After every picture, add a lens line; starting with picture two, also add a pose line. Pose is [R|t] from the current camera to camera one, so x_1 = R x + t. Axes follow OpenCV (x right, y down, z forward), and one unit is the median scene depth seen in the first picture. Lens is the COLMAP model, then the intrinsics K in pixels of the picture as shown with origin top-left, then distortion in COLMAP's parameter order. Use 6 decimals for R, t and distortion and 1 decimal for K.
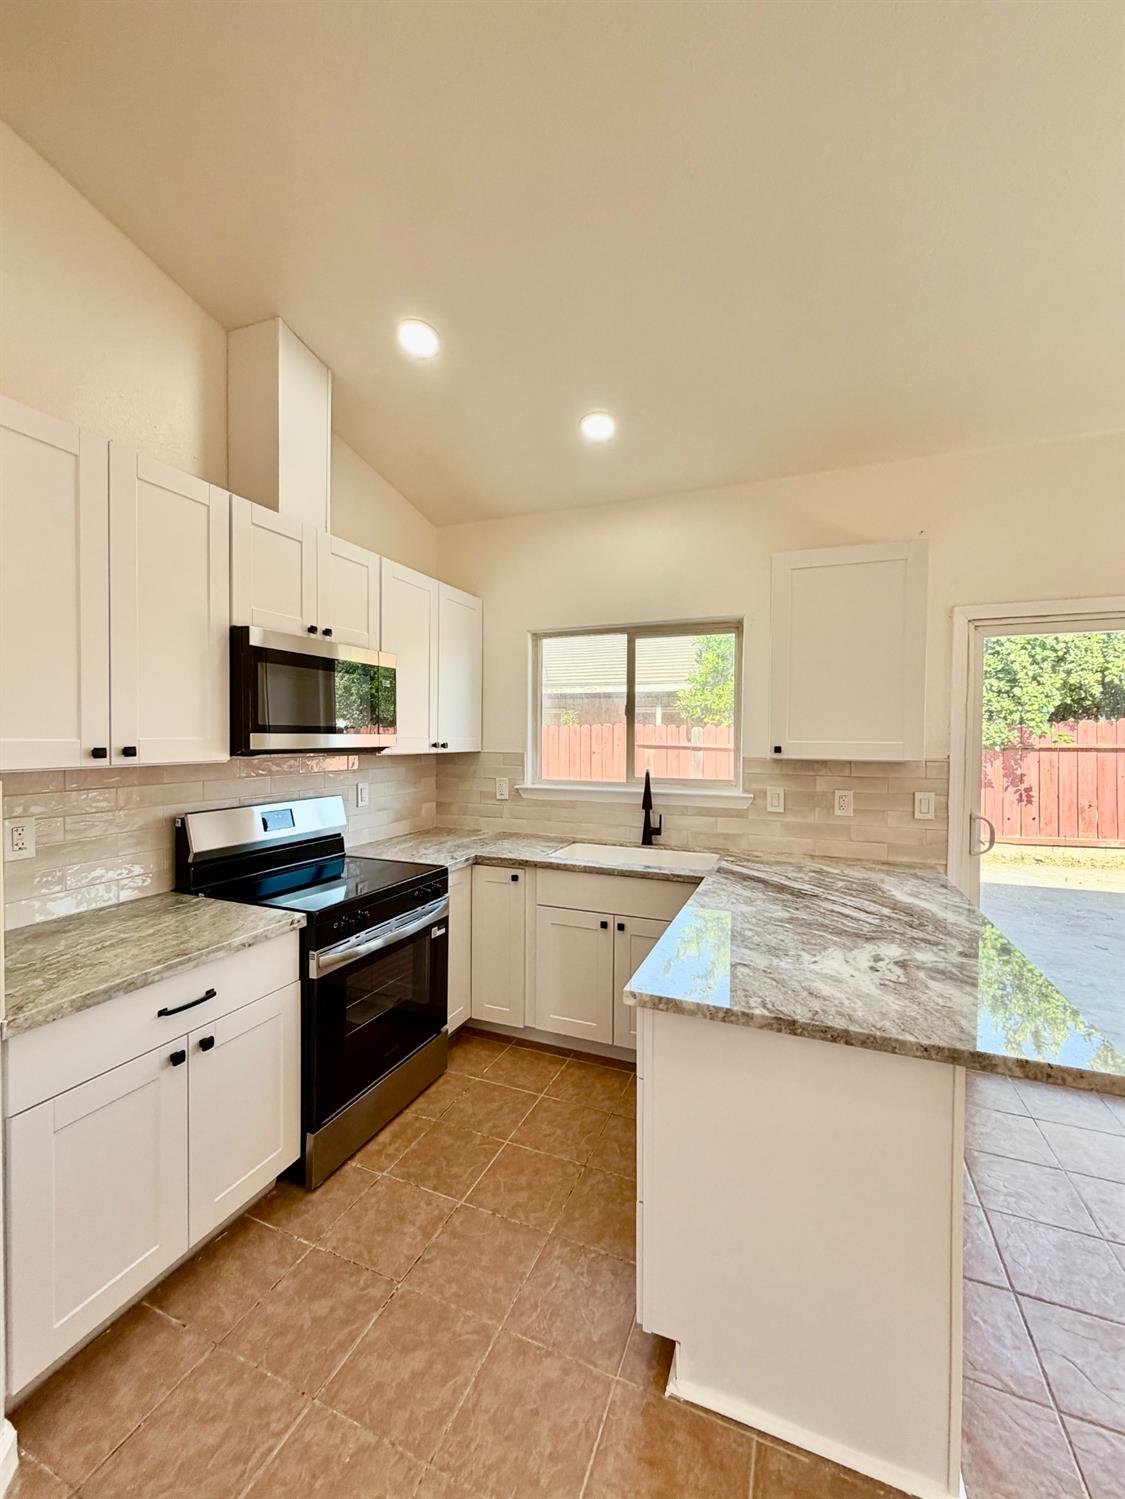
lens RADIAL K [[597.4, 0, 563.7], [0, 597.4, 745.4], [0, 0, 1]] dist [0.001552, -0.000070]
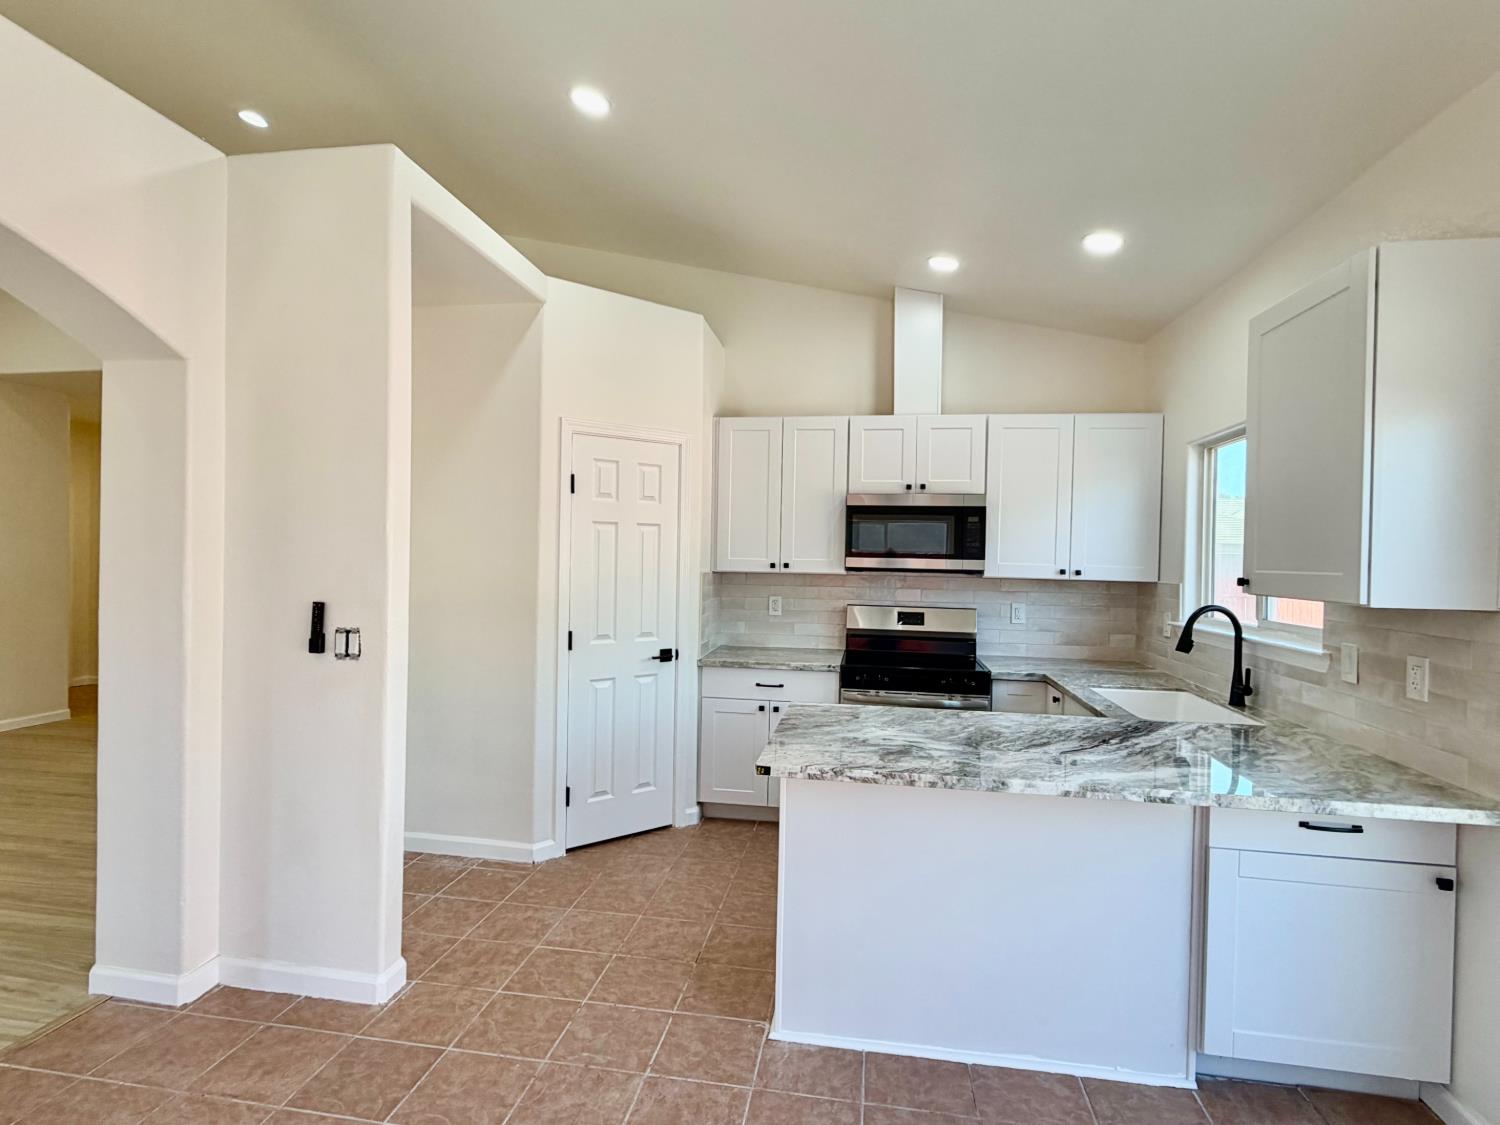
lens RADIAL K [[758.3, 0, 750.0], [0, 758.3, 562.5], [0, 0, 1]] dist [0.003213, -0.000754]
pose [[0.227746, 0.006210, -0.973701, 1.130413], [-0.034783, 0.999393, -0.001762, 0.005468], [0.973099, 0.034270, 0.227824, 0.186362]]
